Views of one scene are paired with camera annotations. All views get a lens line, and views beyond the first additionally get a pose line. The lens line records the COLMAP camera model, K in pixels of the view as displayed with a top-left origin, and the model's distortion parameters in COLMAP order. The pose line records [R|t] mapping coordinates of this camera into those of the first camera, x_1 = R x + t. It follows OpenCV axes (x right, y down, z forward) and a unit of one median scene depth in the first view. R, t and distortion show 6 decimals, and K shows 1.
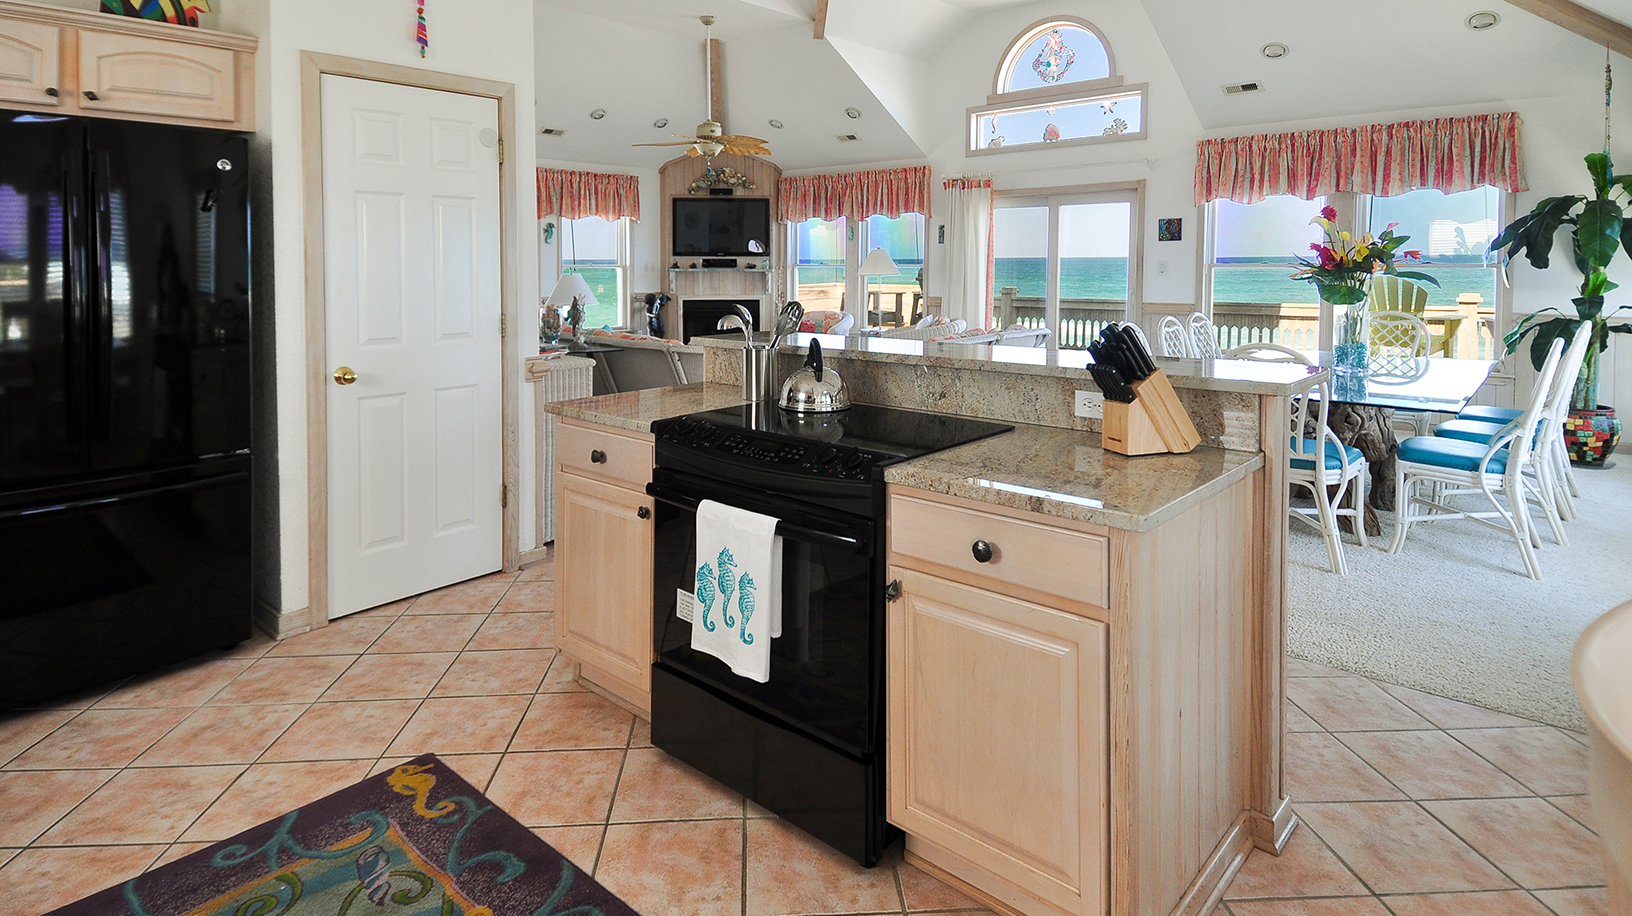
lens RADIAL K [[884.3, 0, 816.0], [0, 884.3, 458.0], [0, 0, 1]] dist [0.003191, -0.023315]
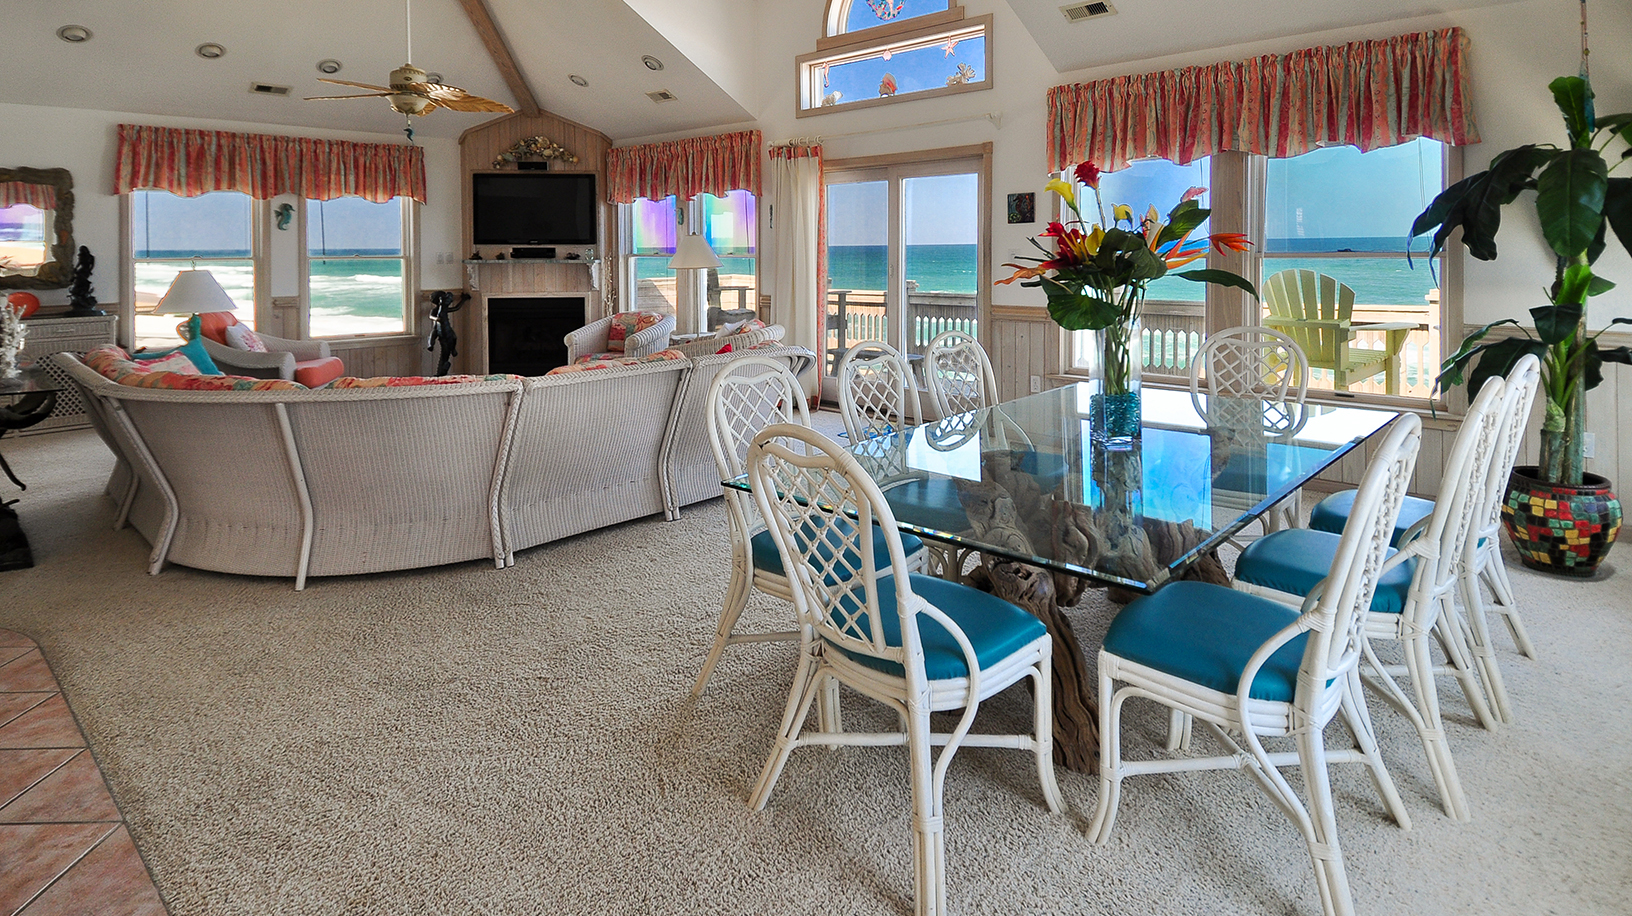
lens RADIAL K [[947.7, 0, 807.9], [0, 947.7, 419.2], [0, 0, 1]] dist [0.020185, -0.030785]
pose [[0.999936, -0.002172, -0.011083, 0.225533], [0.001734, 0.999224, -0.039338, -0.048993], [0.011160, 0.039316, 0.999165, 0.203442]]
